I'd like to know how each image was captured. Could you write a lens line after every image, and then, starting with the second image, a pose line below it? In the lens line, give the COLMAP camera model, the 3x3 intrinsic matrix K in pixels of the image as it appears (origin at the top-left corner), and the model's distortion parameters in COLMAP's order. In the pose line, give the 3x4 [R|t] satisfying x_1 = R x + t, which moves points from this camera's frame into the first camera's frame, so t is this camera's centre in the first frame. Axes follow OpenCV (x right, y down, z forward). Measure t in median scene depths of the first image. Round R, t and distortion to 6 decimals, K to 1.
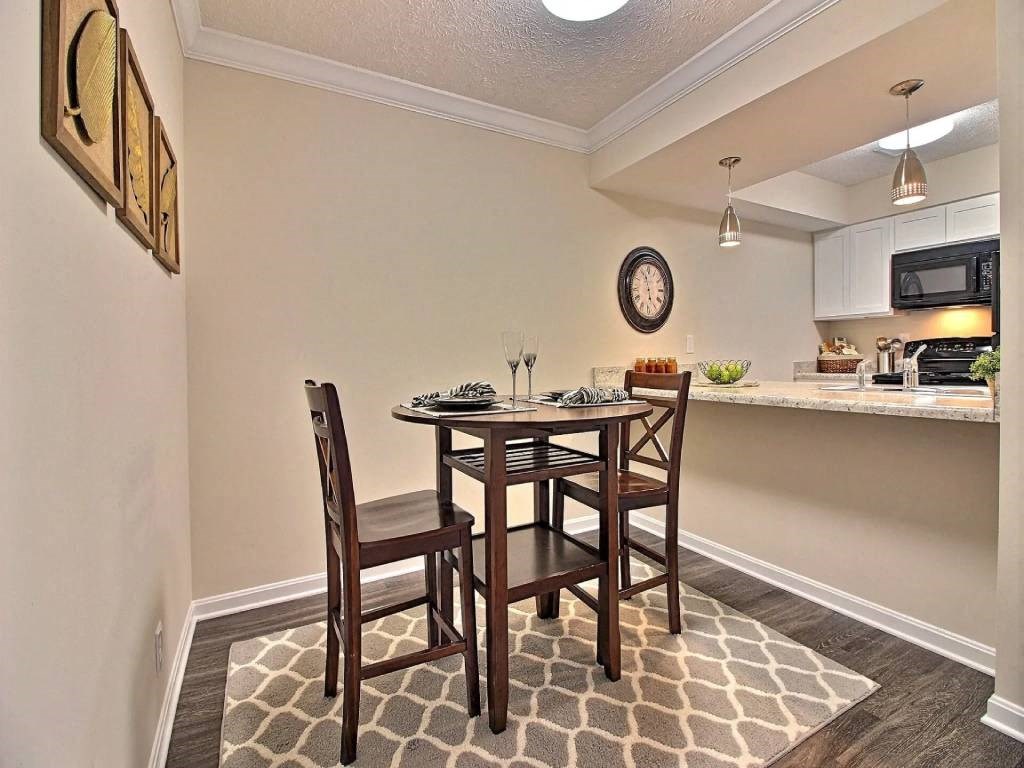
lens RADIAL K [[475.2, 0, 509.1], [0, 475.2, 361.2], [0, 0, 1]] dist [0.000809, -0.010029]
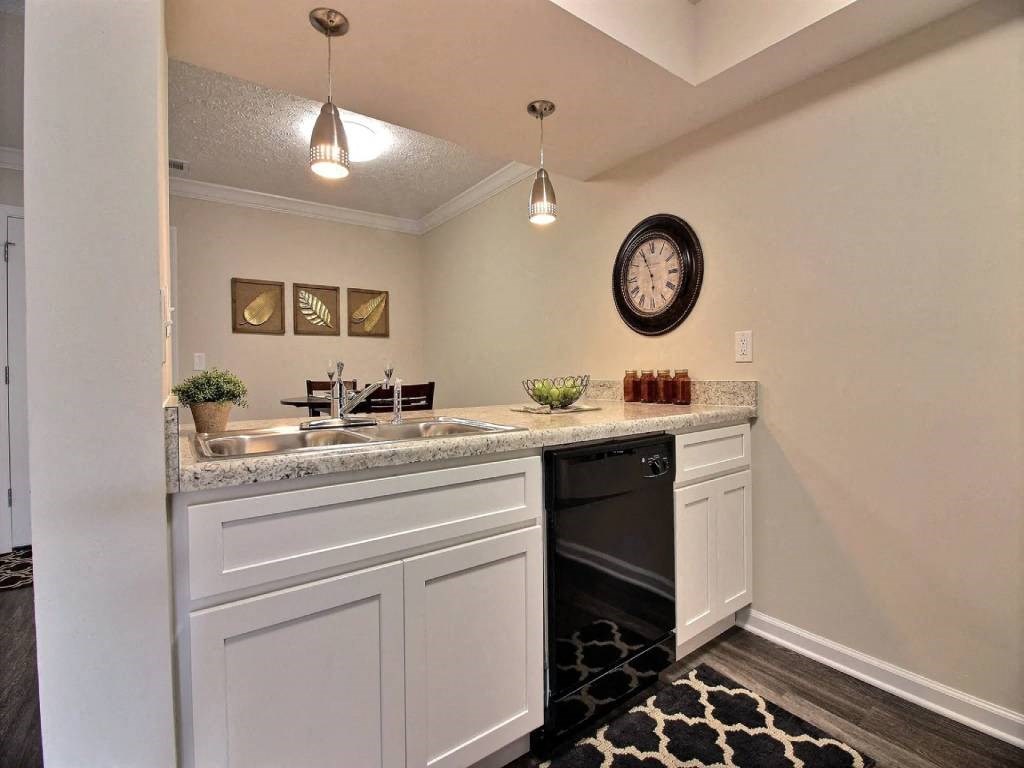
lens RADIAL K [[478.4, 0, 525.8], [0, 478.4, 375.1], [0, 0, 1]] dist [0.006287, -0.010681]
pose [[0.136446, 0.019586, -0.990454, 0.985987], [-0.001875, 0.999808, 0.019512, -0.012892], [0.990646, -0.000805, 0.136456, 0.706835]]
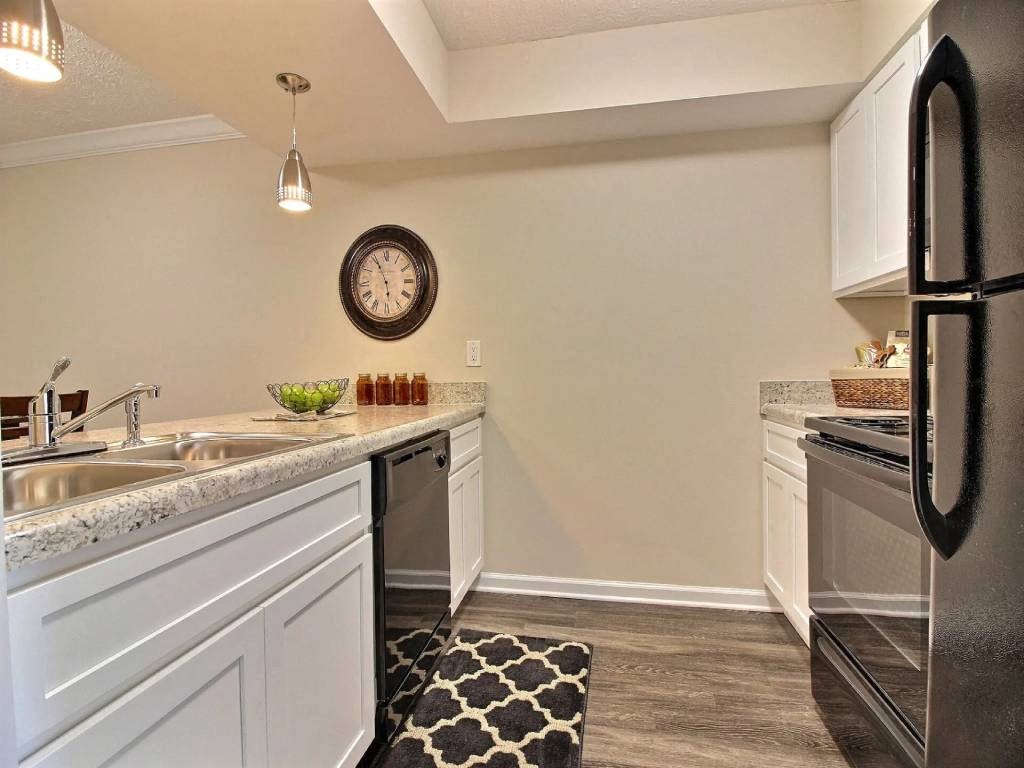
lens RADIAL K [[475.8, 0, 511.6], [0, 475.8, 377.1], [0, 0, 1]] dist [0.001626, -0.011055]
pose [[0.775846, 0.011684, -0.630814, 0.918145], [-0.007007, 0.999926, 0.009903, -0.009606], [0.630883, -0.003264, 0.775871, 0.538353]]
